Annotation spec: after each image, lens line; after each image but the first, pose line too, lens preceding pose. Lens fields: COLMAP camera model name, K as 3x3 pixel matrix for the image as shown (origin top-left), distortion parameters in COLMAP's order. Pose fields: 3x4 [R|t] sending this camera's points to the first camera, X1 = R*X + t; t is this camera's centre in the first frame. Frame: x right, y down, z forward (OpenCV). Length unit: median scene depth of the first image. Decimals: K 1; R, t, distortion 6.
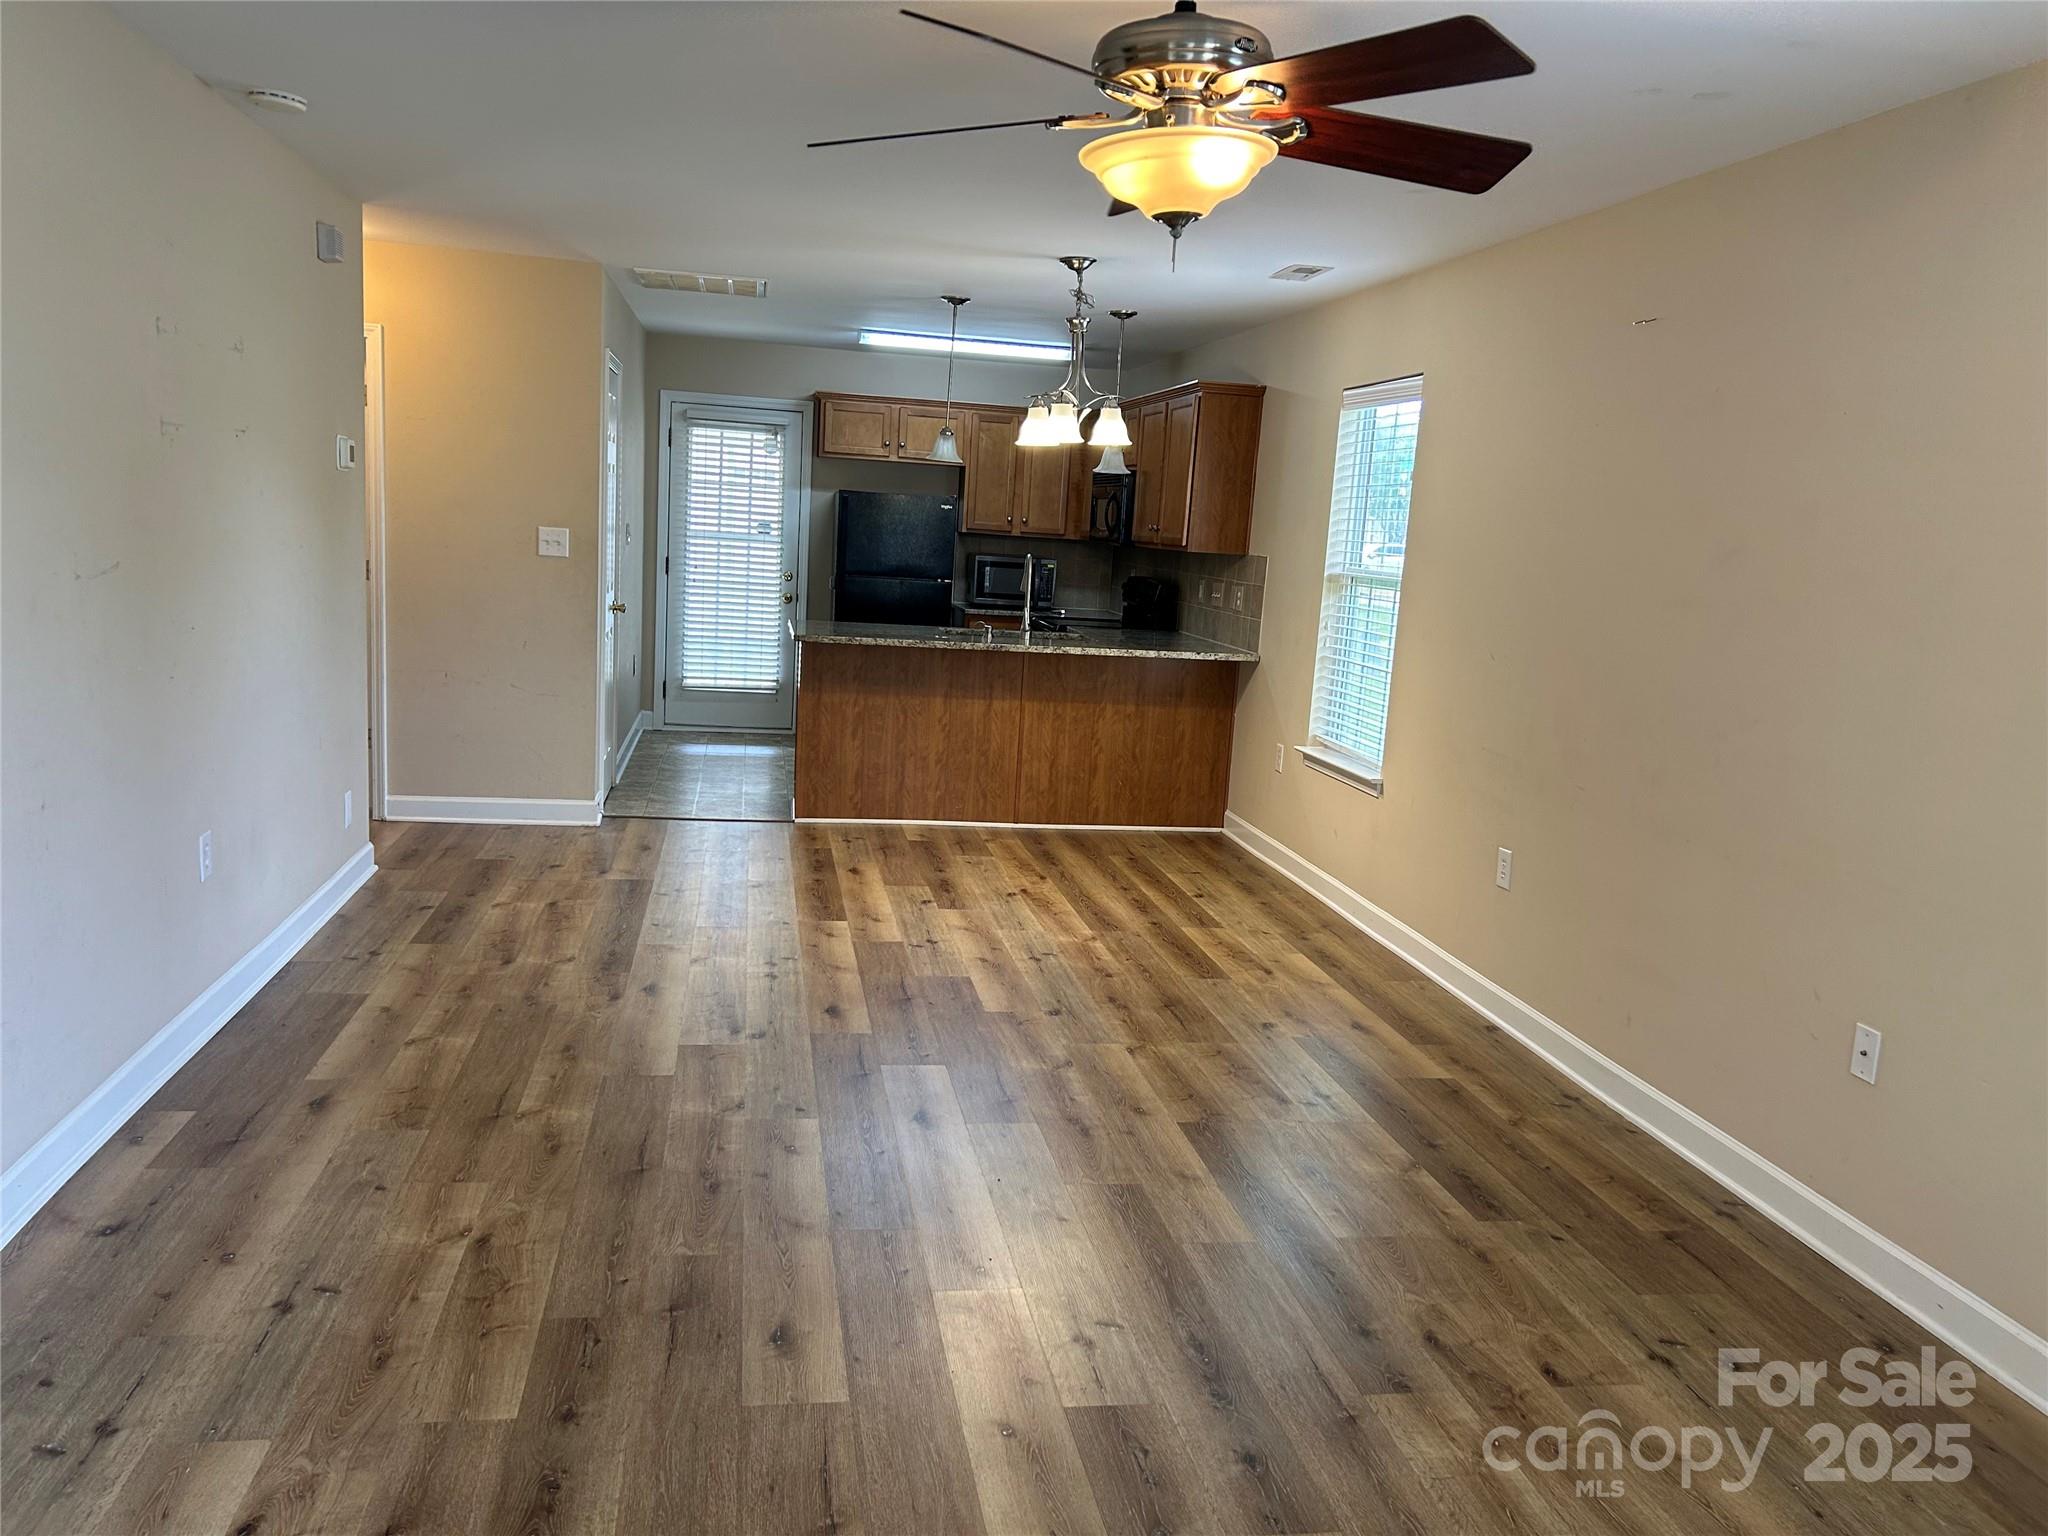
lens RADIAL K [[1561.8, 0, 1023.4], [0, 1561.8, 838.8], [0, 0, 1]] dist [0.040992, -0.048576]
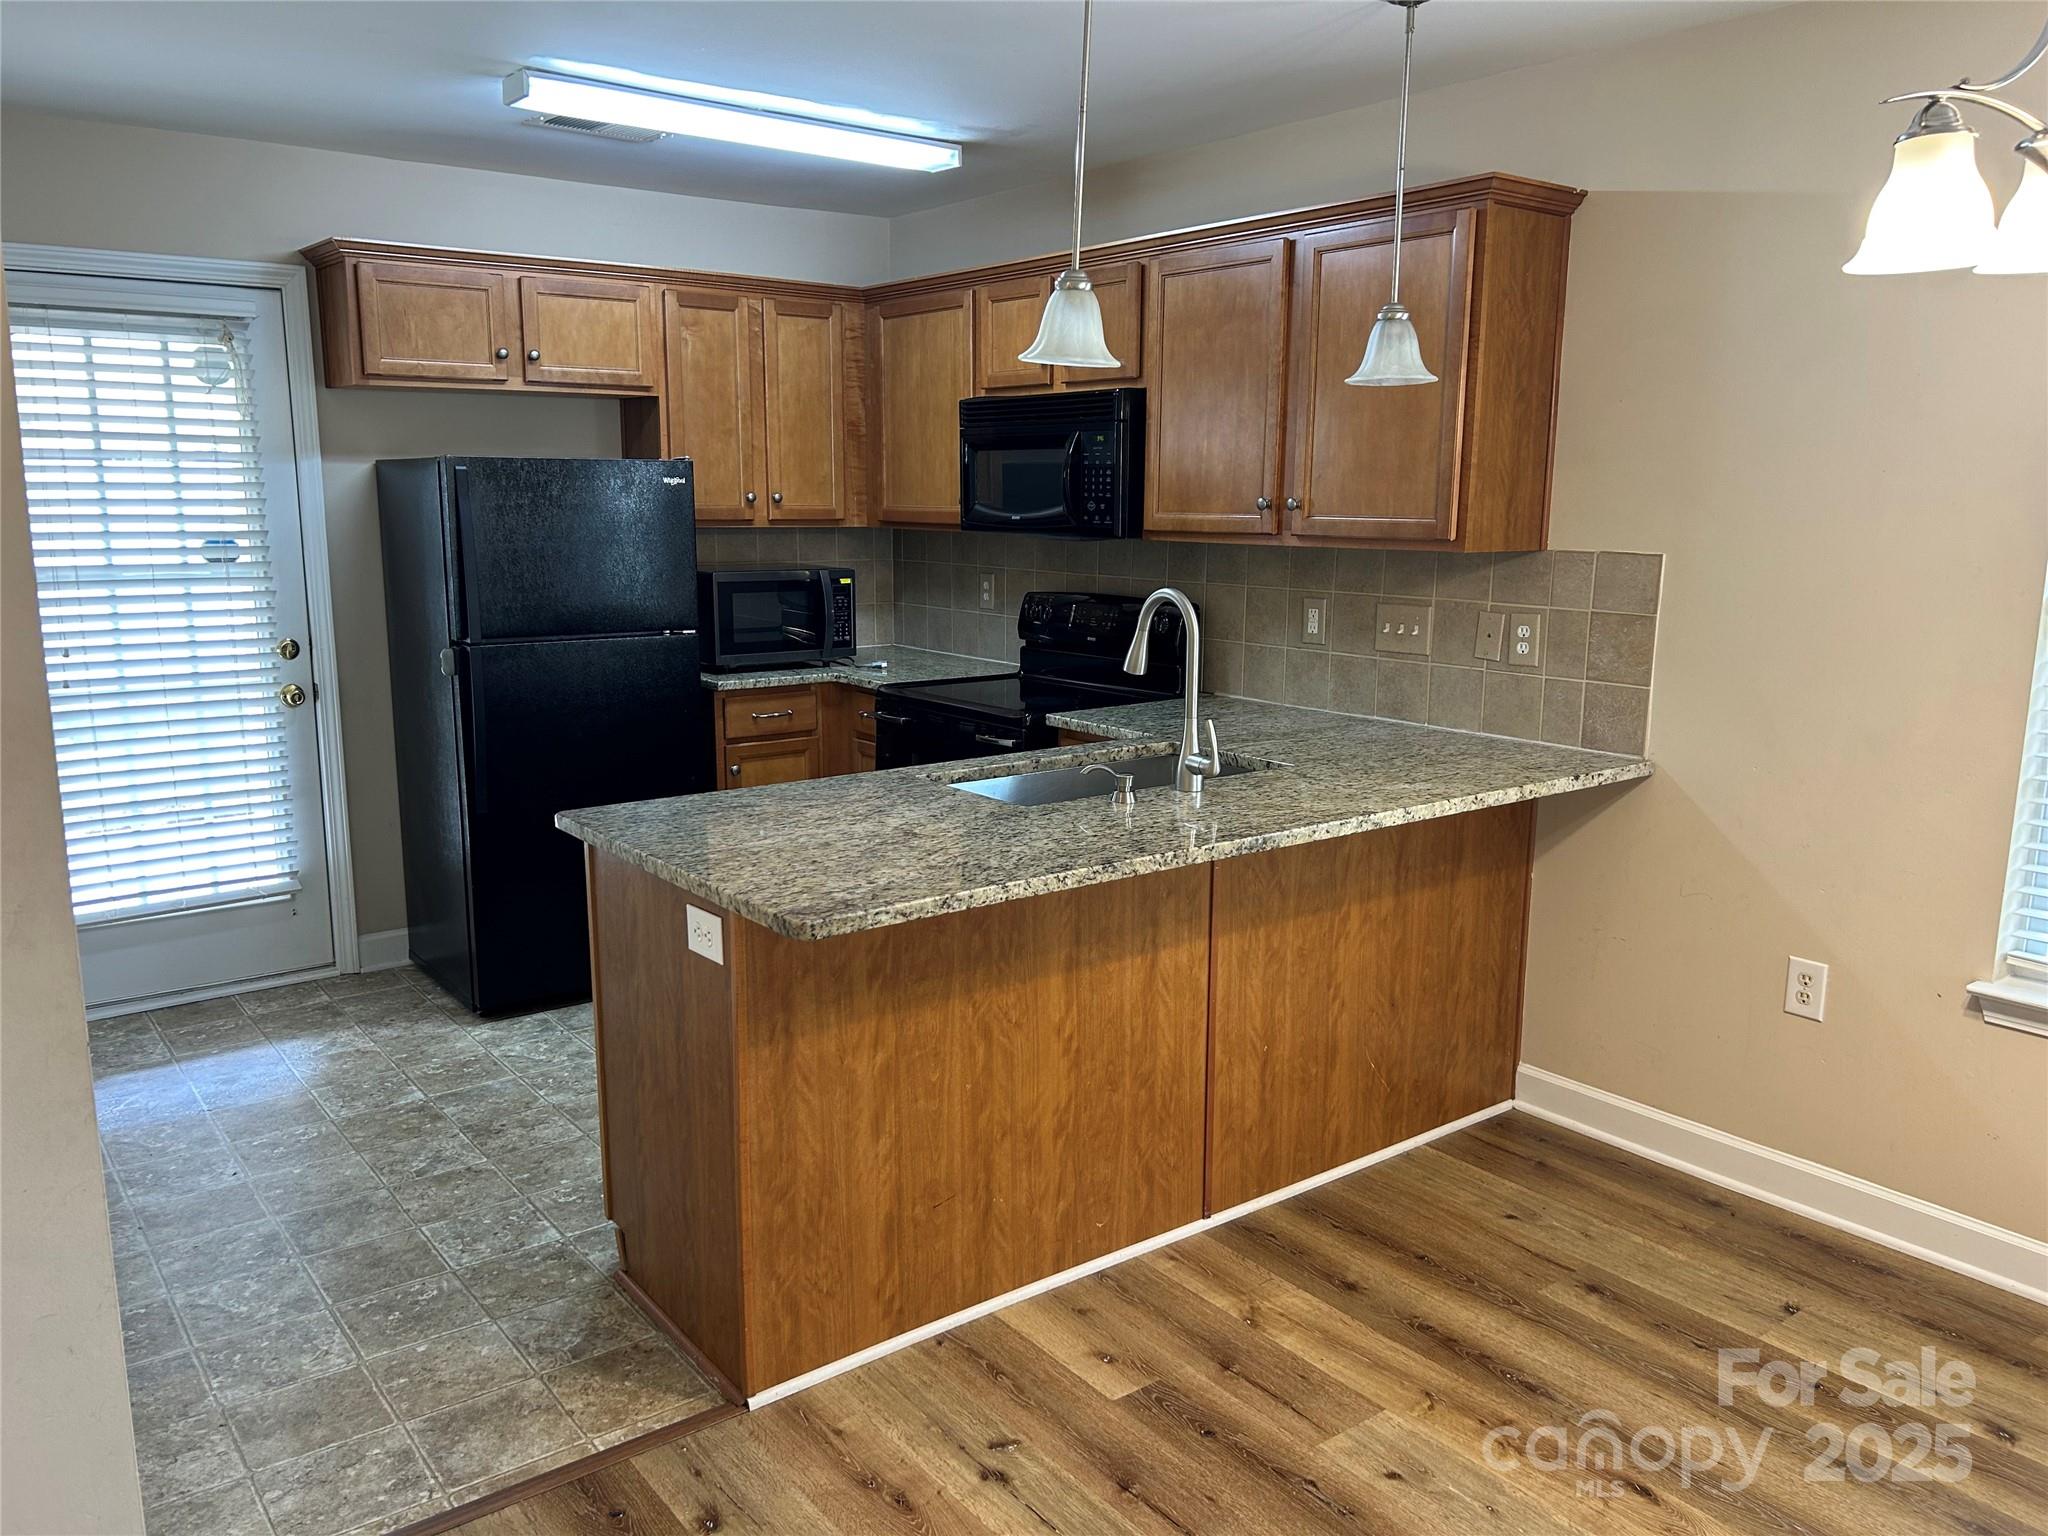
lens RADIAL K [[1570.2, 0, 1023.2], [0, 1570.2, 788.3], [0, 0, 1]] dist [0.041220, -0.046017]
pose [[0.885059, -0.143504, 0.442805, -0.221307], [0.140799, 0.989263, 0.039177, -0.148557], [-0.443673, 0.027673, 0.895761, 0.631369]]
